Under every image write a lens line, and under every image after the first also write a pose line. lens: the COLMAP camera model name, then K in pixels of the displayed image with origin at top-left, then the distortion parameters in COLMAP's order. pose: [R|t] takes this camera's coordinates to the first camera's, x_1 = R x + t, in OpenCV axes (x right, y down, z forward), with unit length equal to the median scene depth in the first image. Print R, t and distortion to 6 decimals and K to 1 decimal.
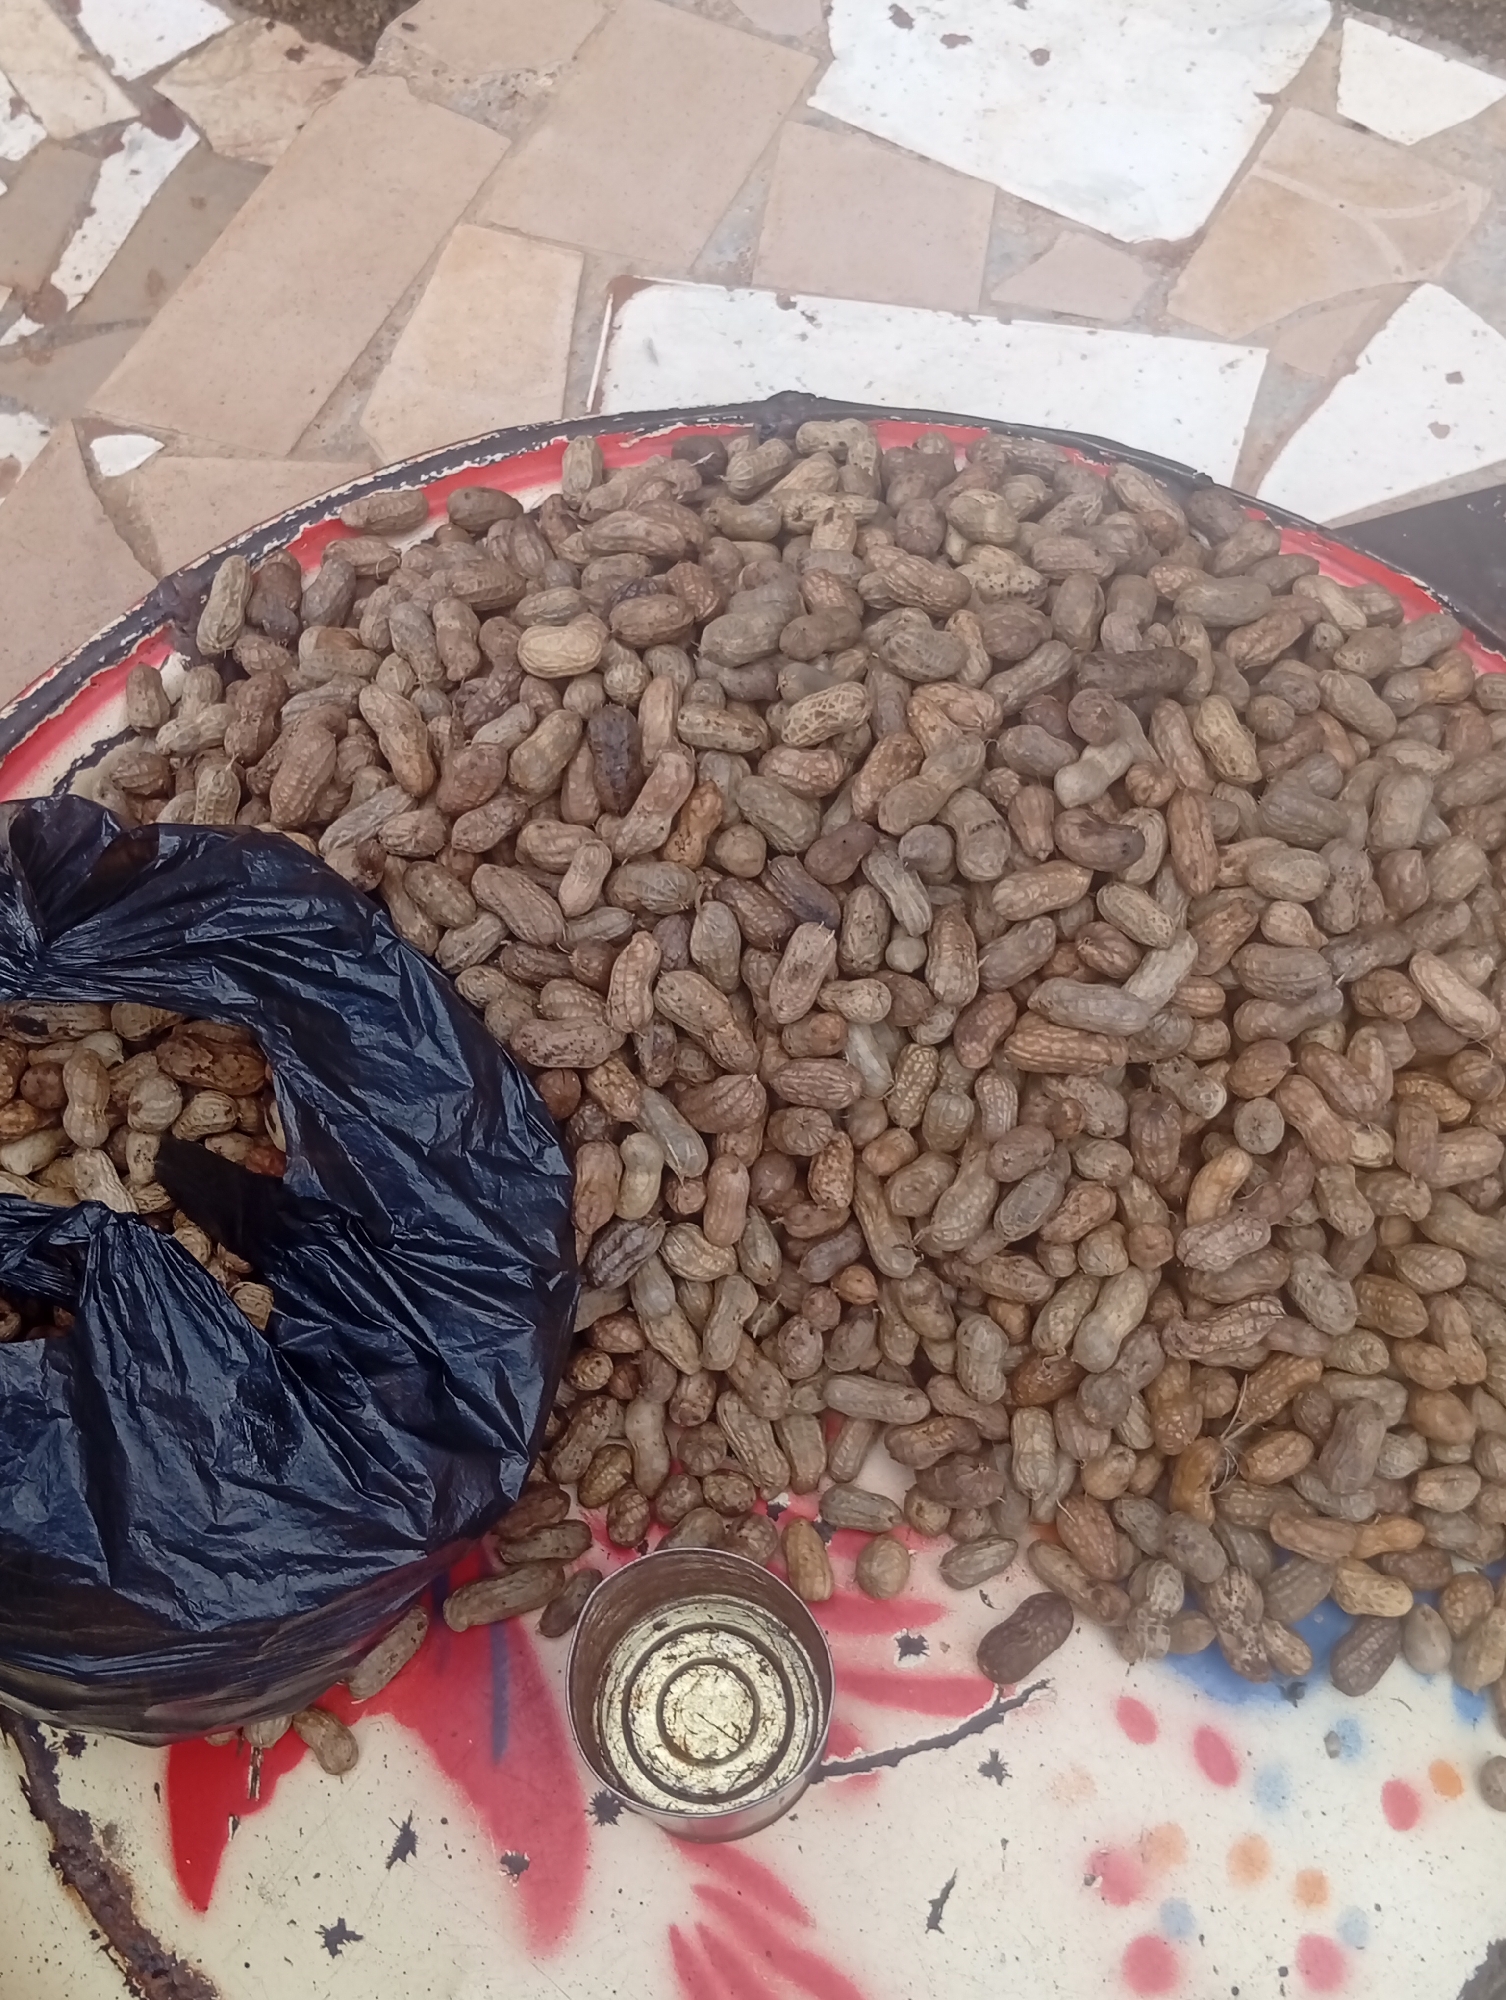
lens RADIAL K [[2374.5, 0, 724.8], [0, 2374.5, 1001.4], [0, 0, 1]] dist [0.108181, -0.363842]
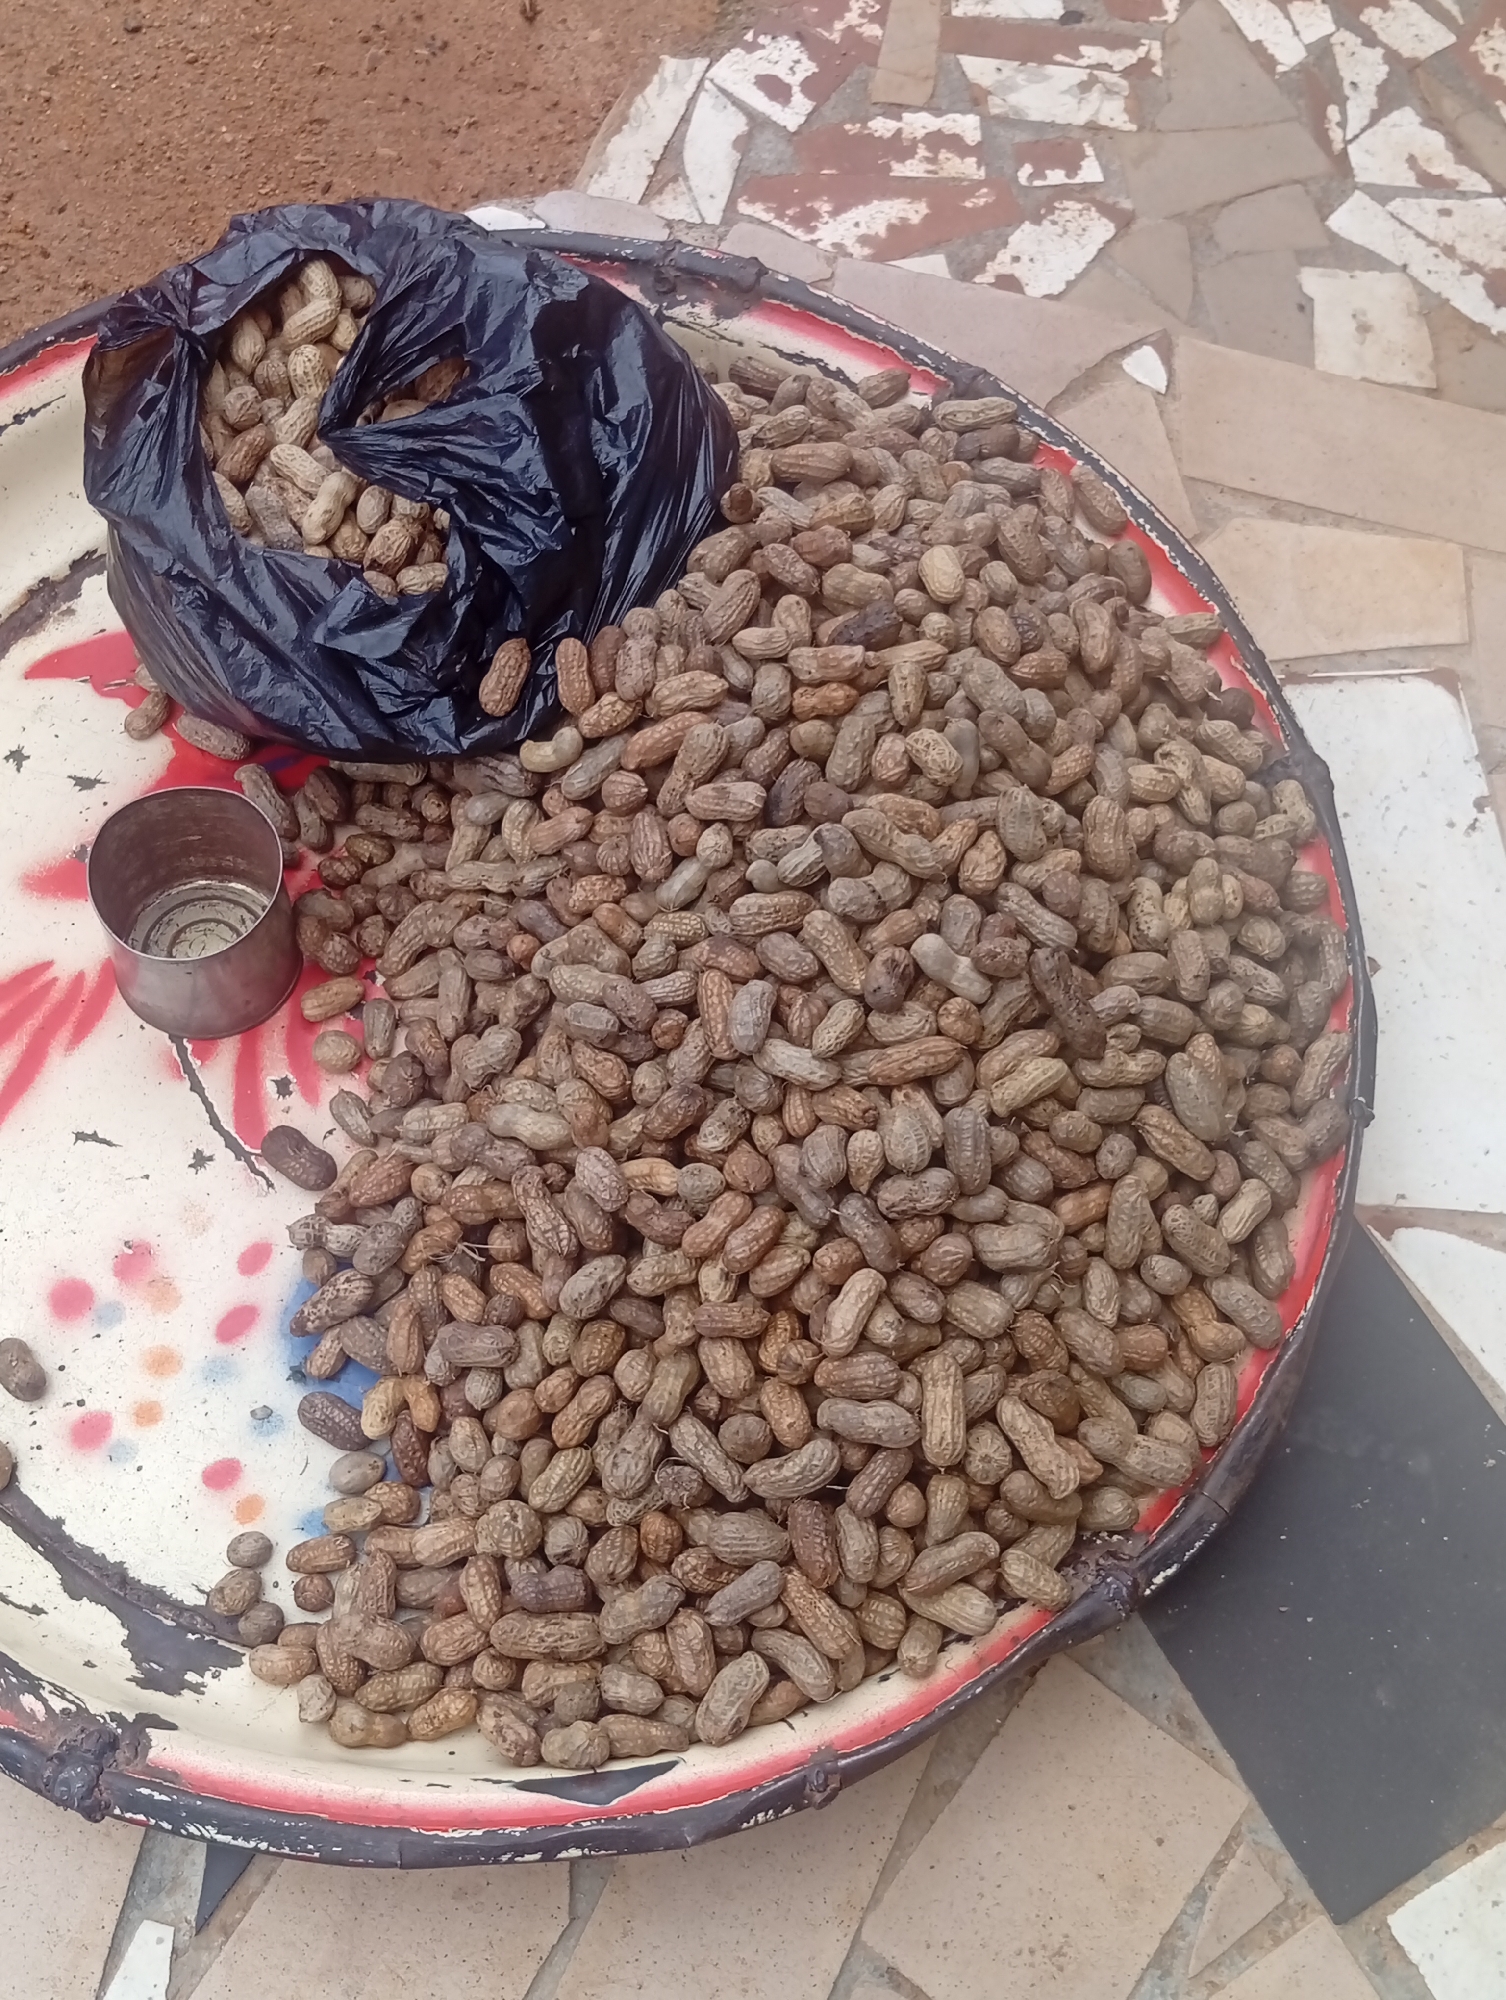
lens RADIAL K [[2374.5, 0, 724.8], [0, 2374.5, 1001.4], [0, 0, 1]] dist [0.108181, -0.363842]
pose [[0.234997, 0.888052, -0.395146, 0.601813], [-0.915589, 0.338716, 0.216723, -0.240895], [0.326304, 0.310862, 0.892687, -0.077947]]
